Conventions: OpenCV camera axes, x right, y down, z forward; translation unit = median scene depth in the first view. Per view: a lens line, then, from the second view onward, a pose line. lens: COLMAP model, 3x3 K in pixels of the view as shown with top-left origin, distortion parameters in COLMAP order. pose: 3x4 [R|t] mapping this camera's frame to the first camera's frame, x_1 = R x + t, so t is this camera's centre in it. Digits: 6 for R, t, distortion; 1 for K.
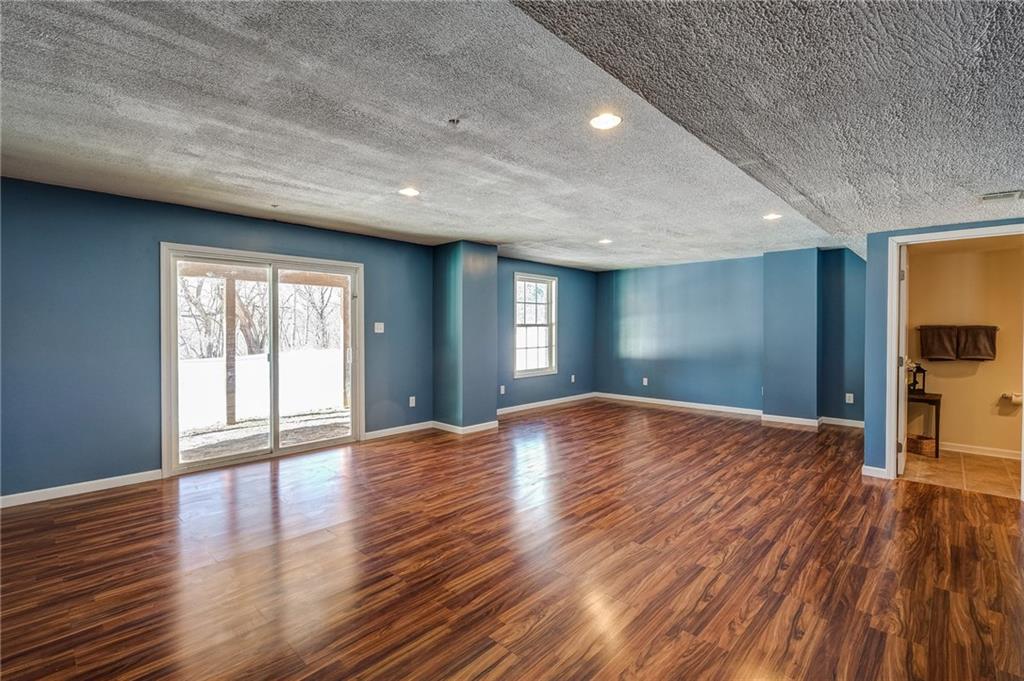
lens RADIAL K [[445.5, 0, 518.8], [0, 445.5, 337.8], [0, 0, 1]] dist [-0.005278, 0.001000]
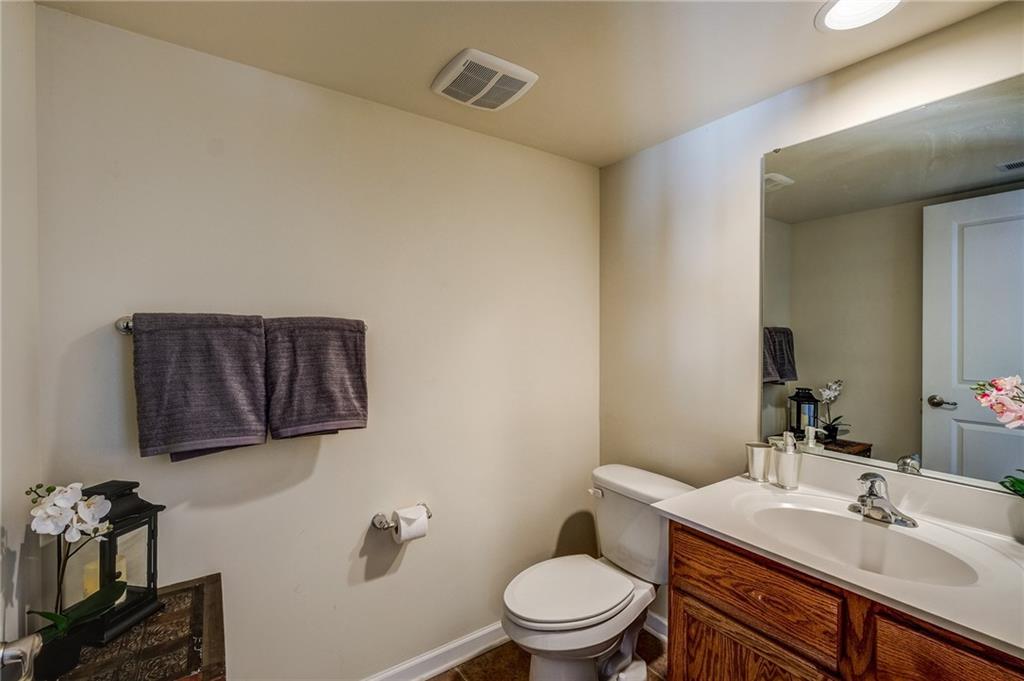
lens RADIAL K [[445.5, 0, 517.9], [0, 445.5, 336.7], [0, 0, 1]] dist [-0.005278, 0.001000]
pose [[0.185136, -0.007301, 0.982686, 0.748398], [0.015460, 0.999870, 0.004516, -0.013571], [-0.982591, 0.014357, 0.185225, 0.797055]]
